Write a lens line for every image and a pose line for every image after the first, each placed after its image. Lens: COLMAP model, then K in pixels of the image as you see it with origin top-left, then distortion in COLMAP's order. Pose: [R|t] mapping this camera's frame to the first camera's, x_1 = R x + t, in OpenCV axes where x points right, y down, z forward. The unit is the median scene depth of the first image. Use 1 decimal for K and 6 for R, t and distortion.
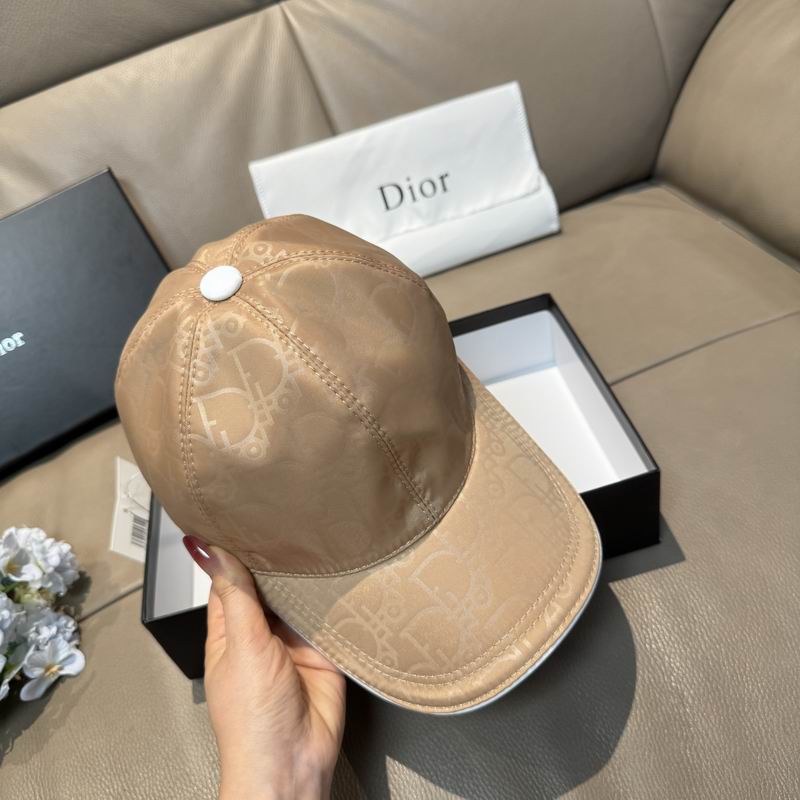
lens RADIAL K [[785.8, 0, 401.2], [0, 785.8, 403.9], [0, 0, 1]] dist [-0.032946, 0.000000]
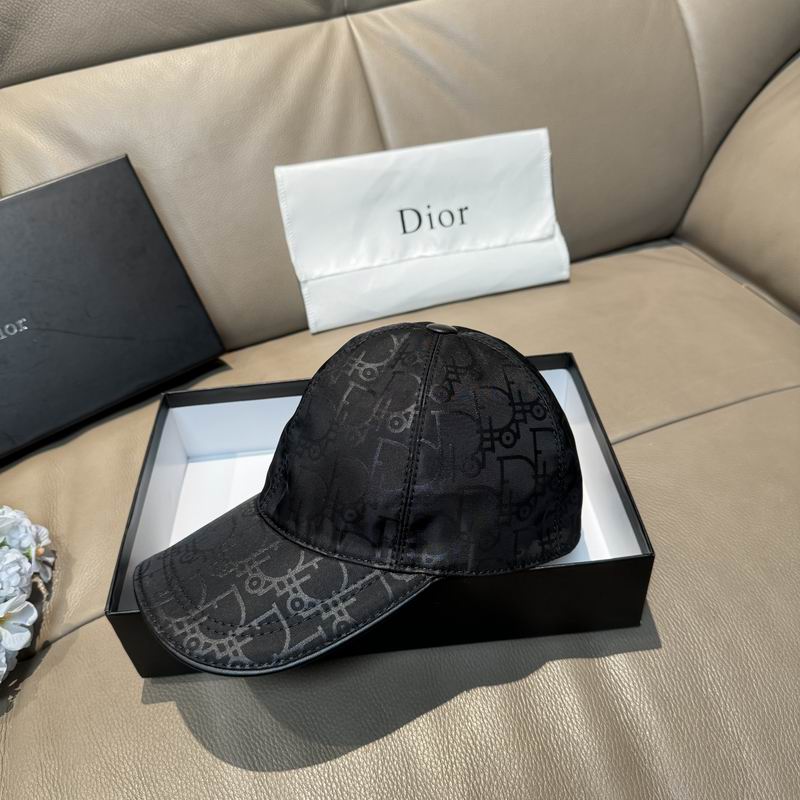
lens RADIAL K [[785.8, 0, 395.3], [0, 785.8, 399.2], [0, 0, 1]] dist [-0.032946, 0.000000]
pose [[0.990038, 0.111980, 0.085358, -0.132919], [-0.107809, 0.992810, -0.052017, 0.022323], [-0.090569, 0.042296, 0.994992, 0.015525]]
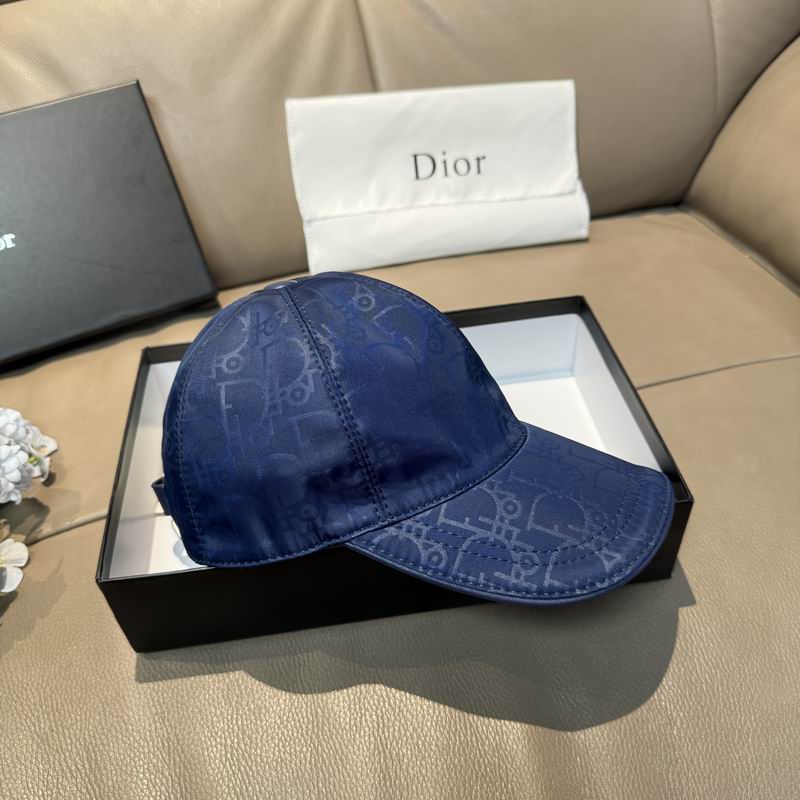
lens RADIAL K [[785.8, 0, 398.5], [0, 785.8, 404.3], [0, 0, 1]] dist [-0.032946, 0.000000]
pose [[0.984343, 0.168975, 0.050155, -0.045058], [-0.168129, 0.985548, -0.020675, 0.049307], [-0.052924, 0.011919, 0.998527, 0.048288]]
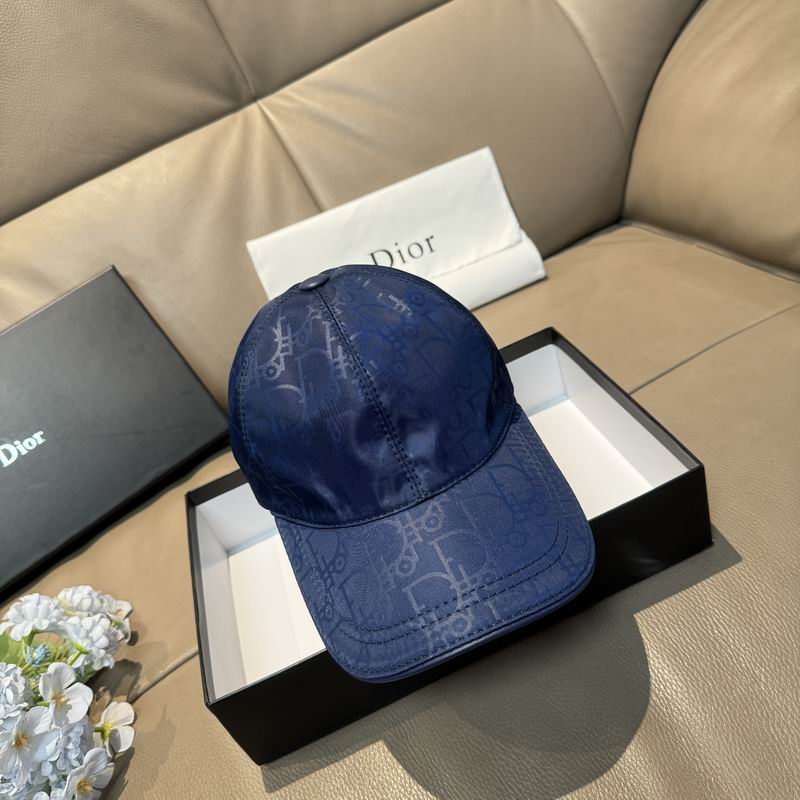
lens RADIAL K [[785.8, 0, 402.7], [0, 785.8, 397.8], [0, 0, 1]] dist [-0.032946, 0.000000]
pose [[0.991185, -0.129991, 0.025599, -0.039089], [0.132277, 0.981847, -0.135935, 0.064726], [-0.007464, 0.138123, 0.990387, -0.016444]]
